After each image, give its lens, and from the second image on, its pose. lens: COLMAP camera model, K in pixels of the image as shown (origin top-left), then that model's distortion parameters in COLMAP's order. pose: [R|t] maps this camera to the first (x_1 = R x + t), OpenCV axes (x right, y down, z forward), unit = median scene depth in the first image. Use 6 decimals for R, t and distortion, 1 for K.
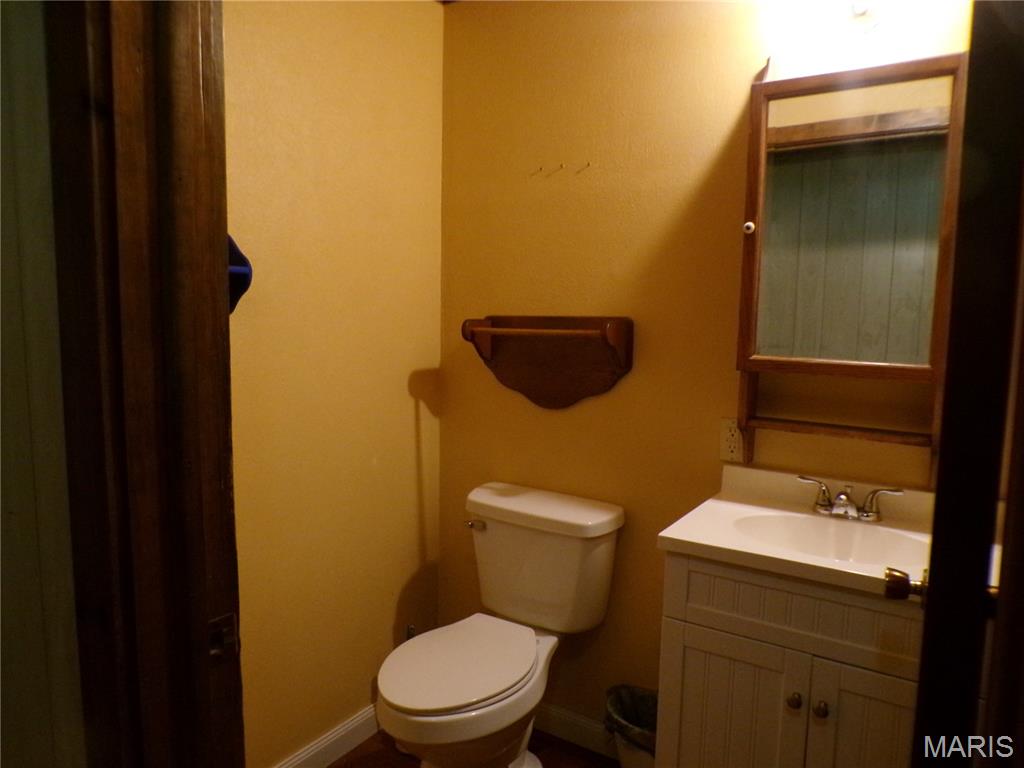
lens RADIAL K [[700.6, 0, 510.7], [0, 700.6, 387.8], [0, 0, 1]] dist [-0.003275, -0.000848]
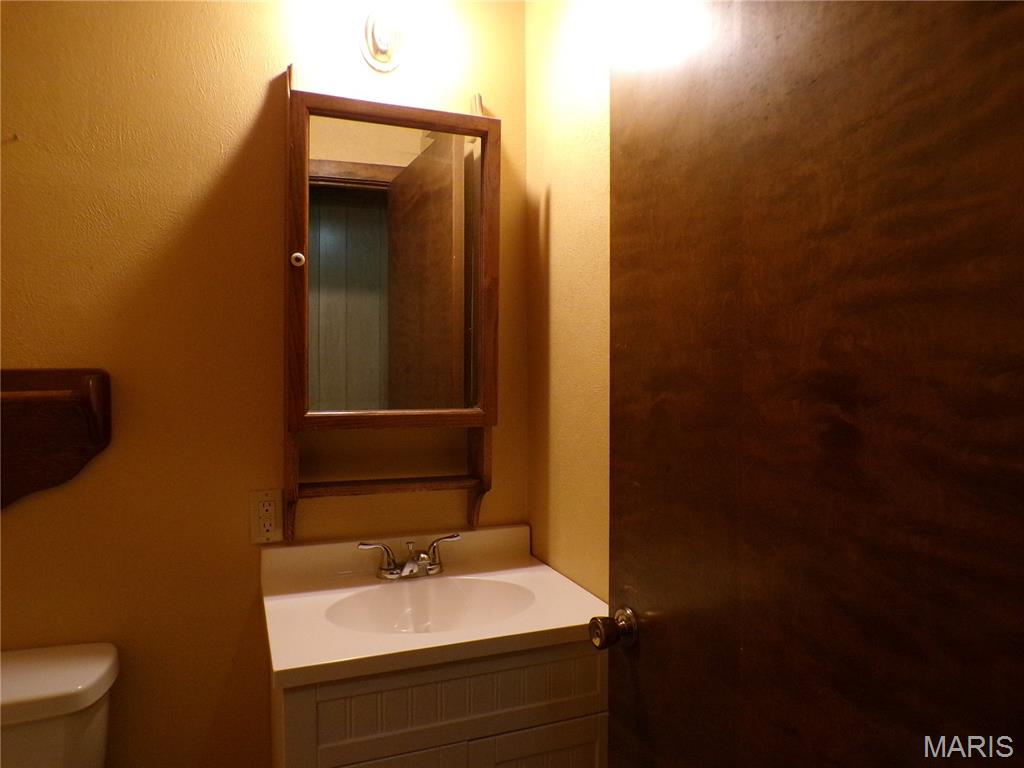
lens RADIAL K [[700.6, 0, 510.7], [0, 700.6, 387.8], [0, 0, 1]] dist [-0.003275, -0.000848]
pose [[0.583828, -0.047257, 0.810501, -0.188242], [0.094663, 0.995458, -0.010148, -0.043259], [-0.806339, 0.082649, 0.585650, 0.313743]]
